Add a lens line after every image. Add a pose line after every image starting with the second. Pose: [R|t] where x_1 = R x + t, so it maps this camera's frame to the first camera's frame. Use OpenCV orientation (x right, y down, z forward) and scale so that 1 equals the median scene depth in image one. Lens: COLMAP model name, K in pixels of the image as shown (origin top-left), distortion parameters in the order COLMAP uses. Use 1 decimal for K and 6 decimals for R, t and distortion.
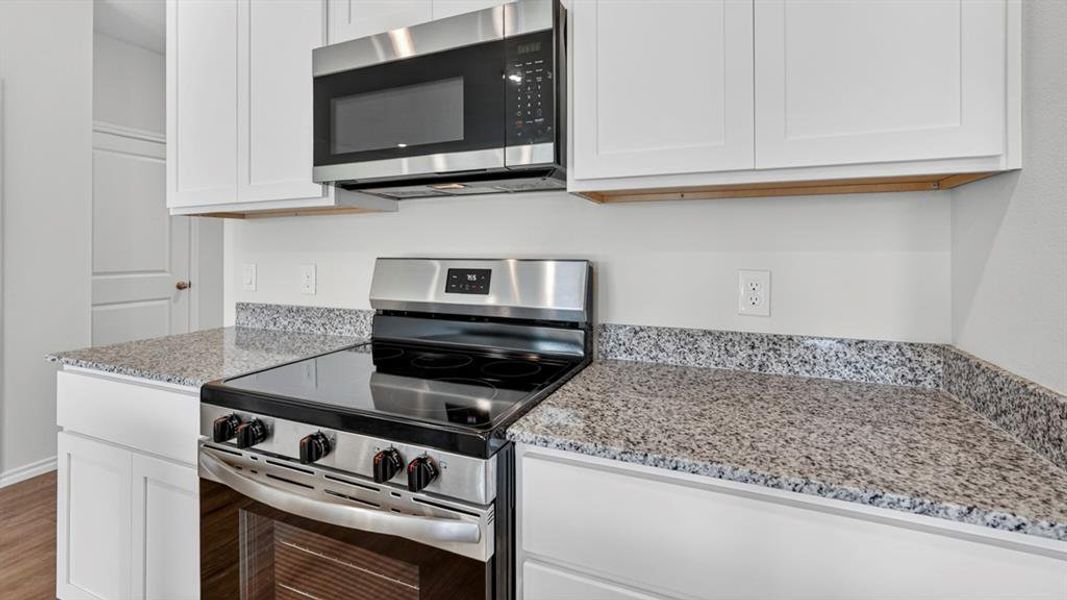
lens RADIAL K [[474.7, 0, 528.3], [0, 474.7, 257.3], [0, 0, 1]] dist [-0.006908, 0.000604]
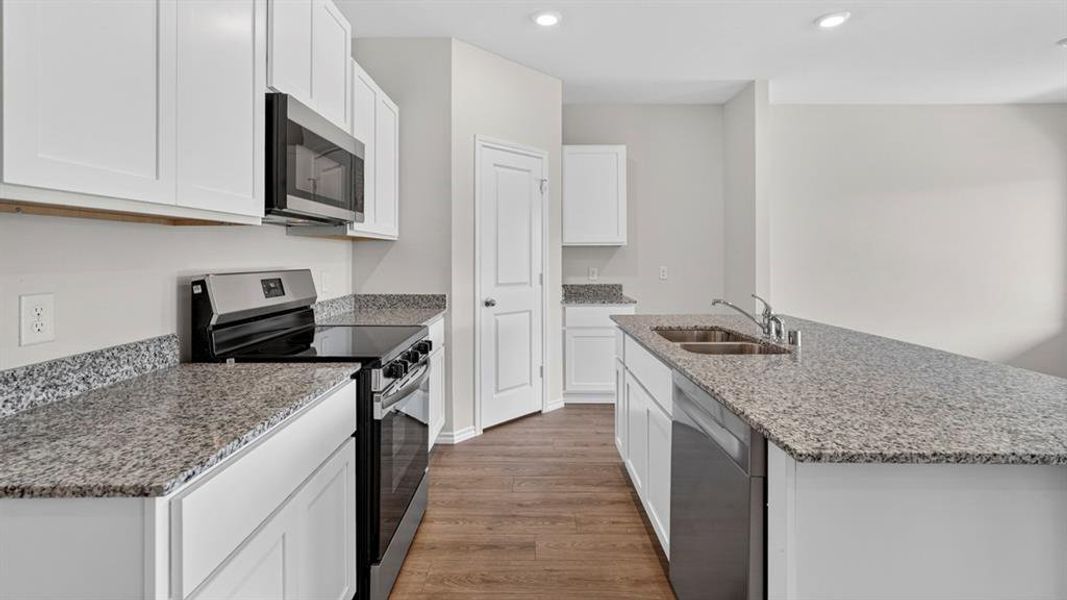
lens RADIAL K [[474.7, 0, 542.6], [0, 474.7, 255.0], [0, 0, 1]] dist [-0.006908, 0.000604]
pose [[-0.390266, -0.001861, 0.920700, -1.718110], [0.010098, 0.999929, 0.006301, -0.043536], [-0.920647, 0.011756, -0.390220, 0.860490]]
